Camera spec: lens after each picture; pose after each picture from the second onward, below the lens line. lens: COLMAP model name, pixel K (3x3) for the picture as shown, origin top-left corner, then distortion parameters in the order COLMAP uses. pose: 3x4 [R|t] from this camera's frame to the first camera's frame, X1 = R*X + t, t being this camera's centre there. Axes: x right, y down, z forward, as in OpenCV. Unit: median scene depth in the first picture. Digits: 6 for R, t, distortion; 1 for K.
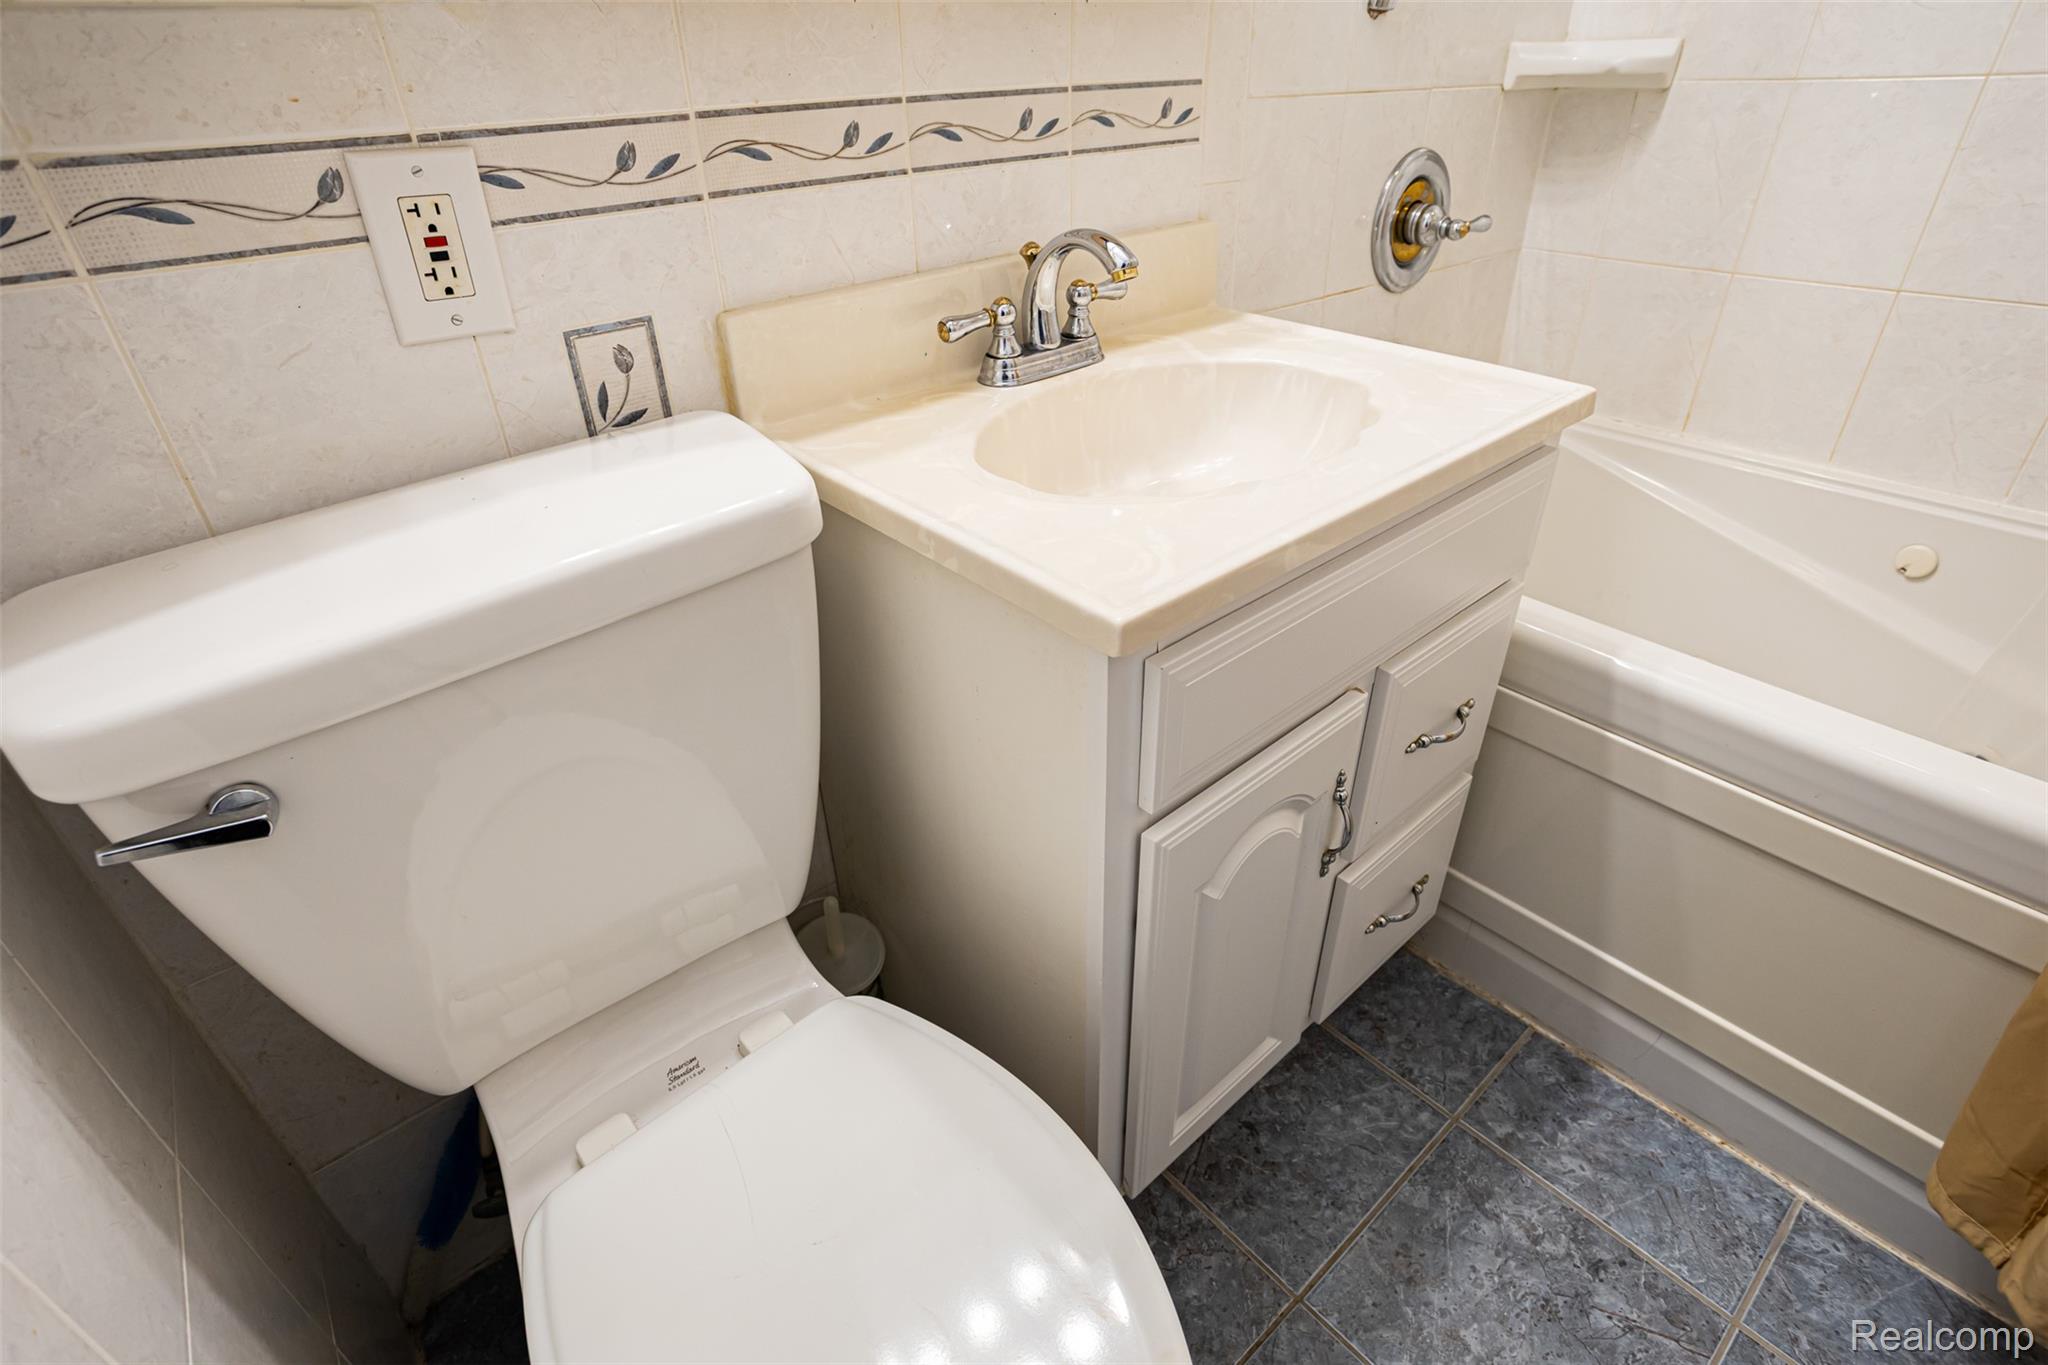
lens RADIAL K [[1008.1, 0, 1015.3], [0, 1008.1, 674.9], [0, 0, 1]] dist [-0.063526, 0.034115]
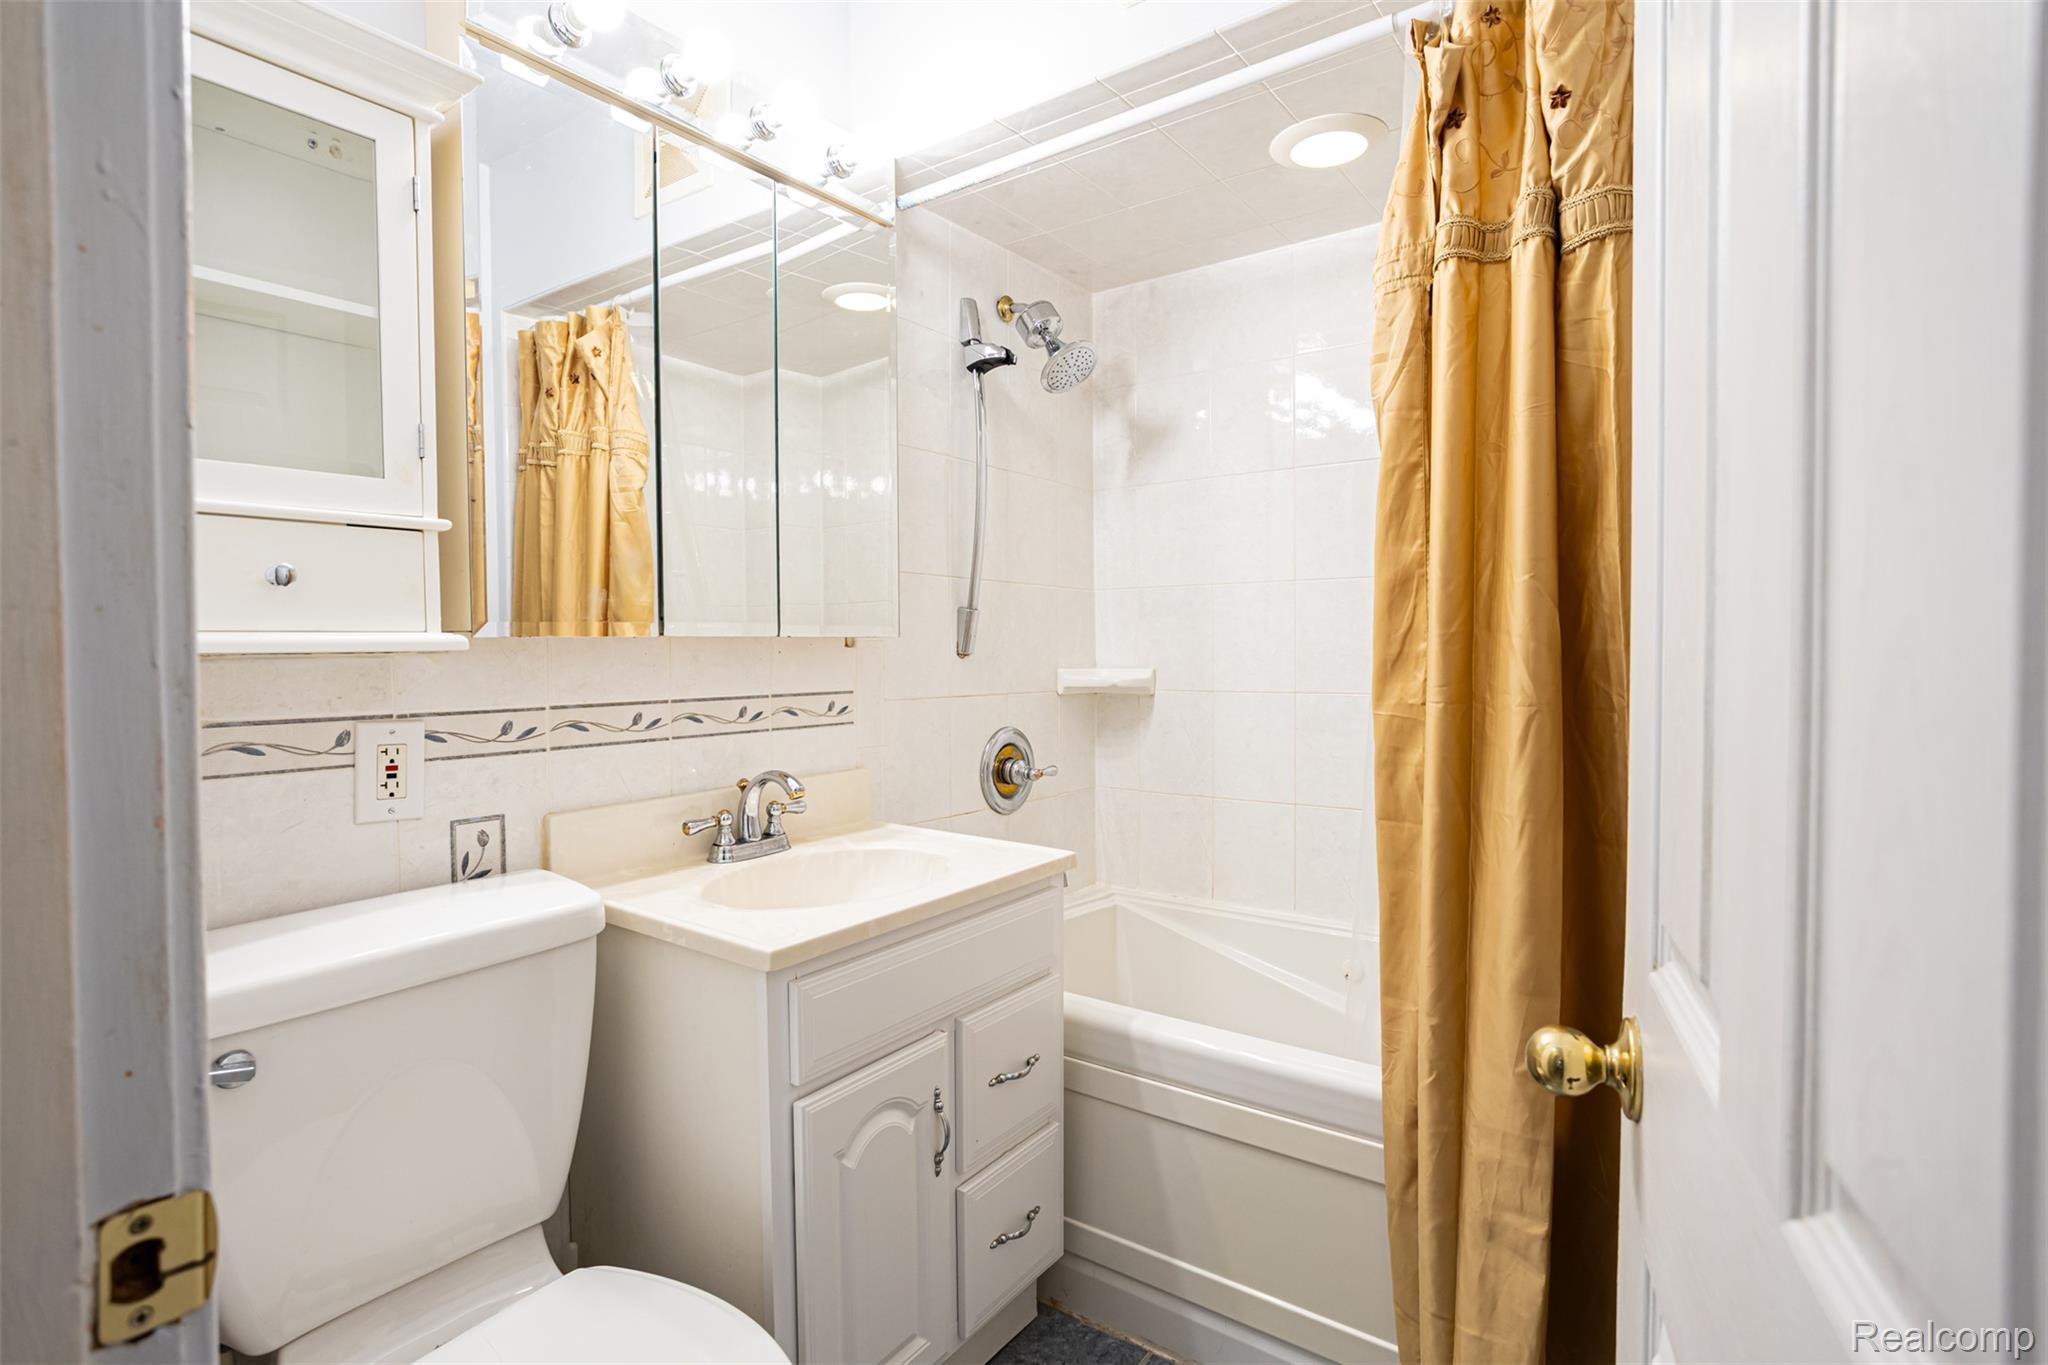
lens RADIAL K [[1008.1, 0, 1015.3], [0, 1008.1, 674.9], [0, 0, 1]] dist [-0.063526, 0.034115]
pose [[0.971730, 0.022547, 0.235015, 0.060782], [0.100747, 0.860648, -0.499134, 0.305950], [-0.213519, 0.508701, 0.834046, -0.595639]]
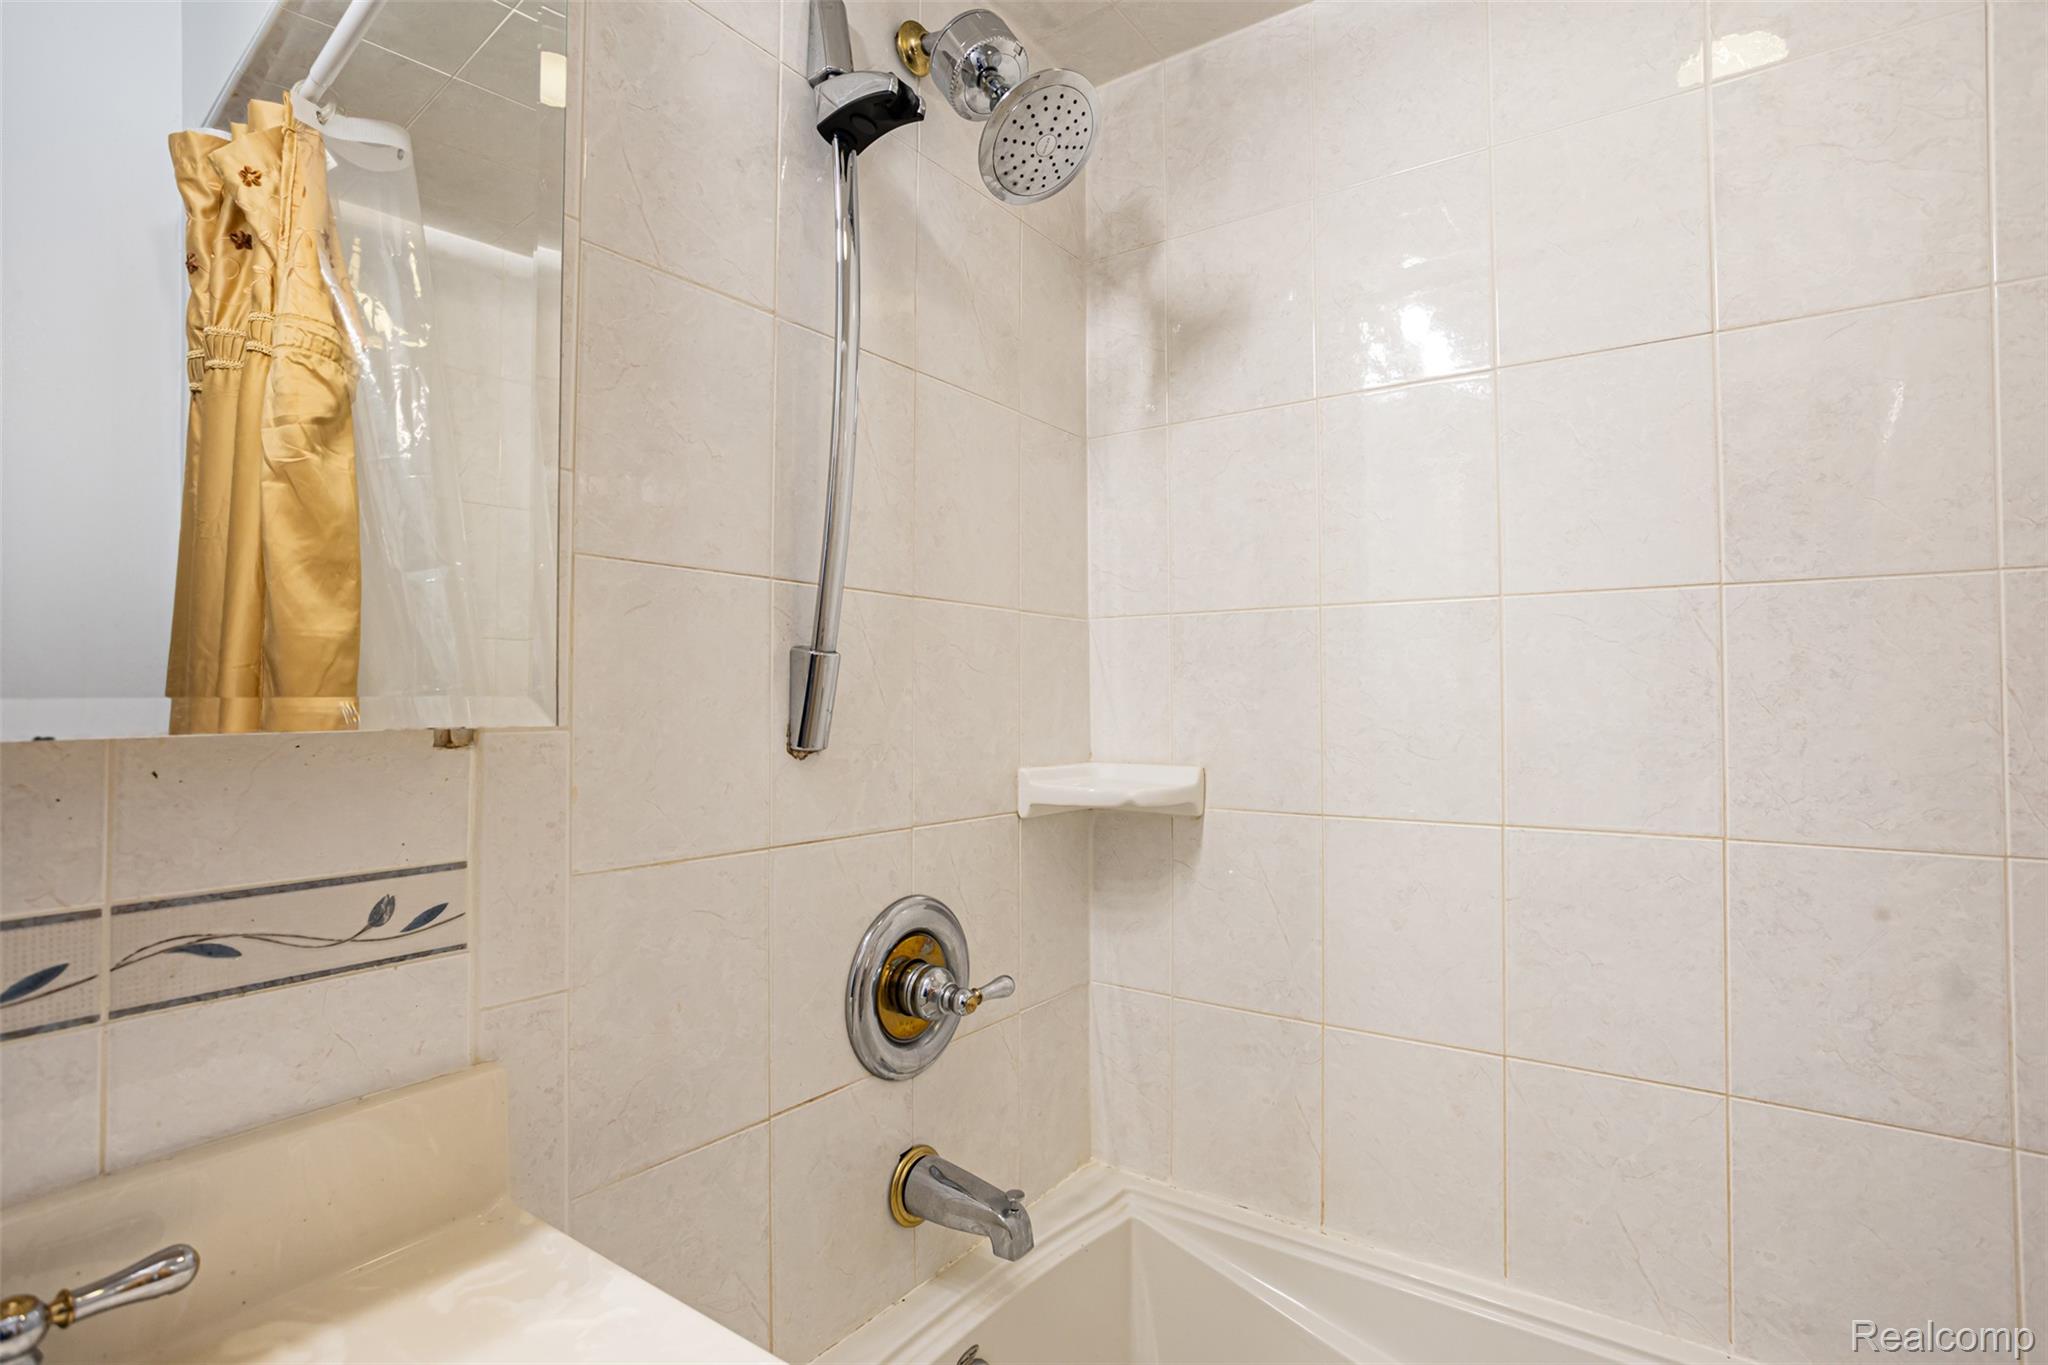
lens RADIAL K [[1028.3, 0, 1019.4], [0, 1028.3, 679.3], [0, 0, 1]] dist [-0.065437, 0.041914]
pose [[0.966126, 0.037053, 0.255397, 0.423360], [0.108763, 0.838999, -0.533153, -0.360517], [-0.234033, 0.542871, 0.806548, 0.368418]]
